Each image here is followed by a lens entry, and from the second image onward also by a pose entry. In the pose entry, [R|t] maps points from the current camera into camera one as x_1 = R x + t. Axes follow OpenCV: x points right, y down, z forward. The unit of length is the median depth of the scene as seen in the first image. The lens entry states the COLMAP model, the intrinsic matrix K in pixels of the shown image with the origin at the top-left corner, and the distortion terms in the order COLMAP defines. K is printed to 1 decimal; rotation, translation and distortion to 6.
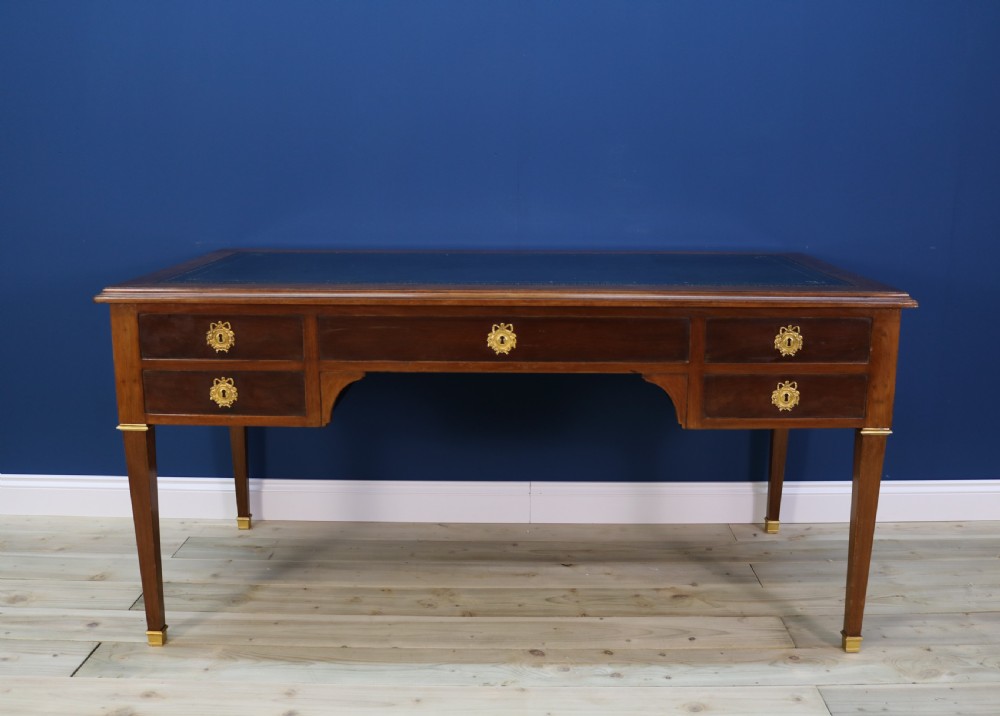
lens RADIAL K [[976.1, 0, 525.3], [0, 976.1, 379.3], [0, 0, 1]] dist [-0.076820, 0.000000]
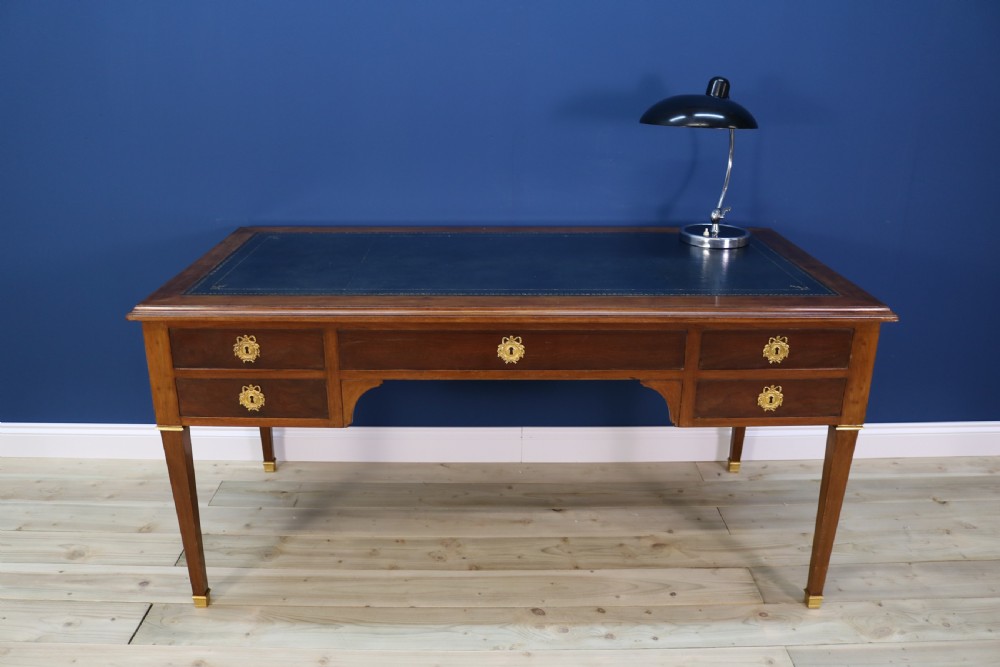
lens RADIAL K [[811.7, 0, 492.0], [0, 811.7, 342.1], [0, 0, 1]] dist [-0.131234, 0.097984]
pose [[0.999974, -0.005292, 0.004970, -0.043968], [0.004623, 0.991990, 0.126235, -0.145650], [-0.005598, -0.126209, 0.991988, 0.110428]]
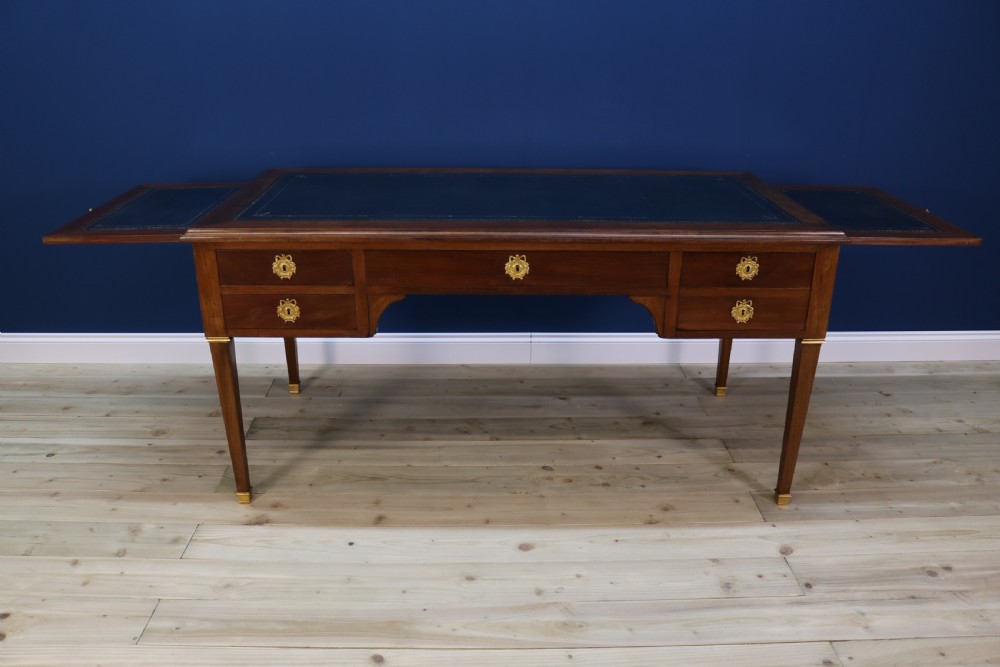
lens RADIAL K [[811.7, 0, 492.4], [0, 811.7, 355.2], [0, 0, 1]] dist [-0.131234, 0.097984]
pose [[0.999846, -0.007836, 0.015685, -0.083969], [0.004821, 0.982957, 0.183773, -0.087854], [-0.016858, -0.183669, 0.982844, -0.102158]]
